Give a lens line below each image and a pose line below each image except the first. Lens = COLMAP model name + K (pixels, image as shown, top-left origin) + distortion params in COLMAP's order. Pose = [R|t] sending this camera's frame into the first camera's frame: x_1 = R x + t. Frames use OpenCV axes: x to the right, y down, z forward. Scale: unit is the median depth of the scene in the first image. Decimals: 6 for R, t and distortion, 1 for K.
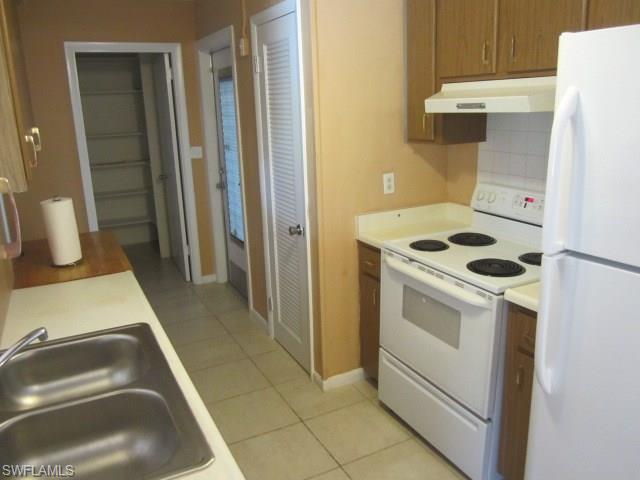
lens RADIAL K [[522.6, 0, 322.9], [0, 522.6, 240.6], [0, 0, 1]] dist [-0.040236, 0.011684]
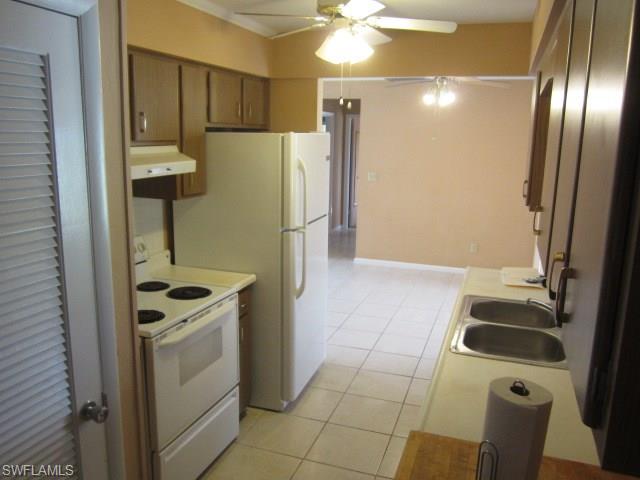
lens RADIAL K [[522.6, 0, 322.9], [0, 522.6, 240.6], [0, 0, 1]] dist [-0.040236, 0.011684]
pose [[-0.682939, -0.126532, 0.719433, -0.775357], [0.186398, 0.922093, 0.339118, -0.429392], [-0.706293, 0.365698, -0.606148, 1.475597]]
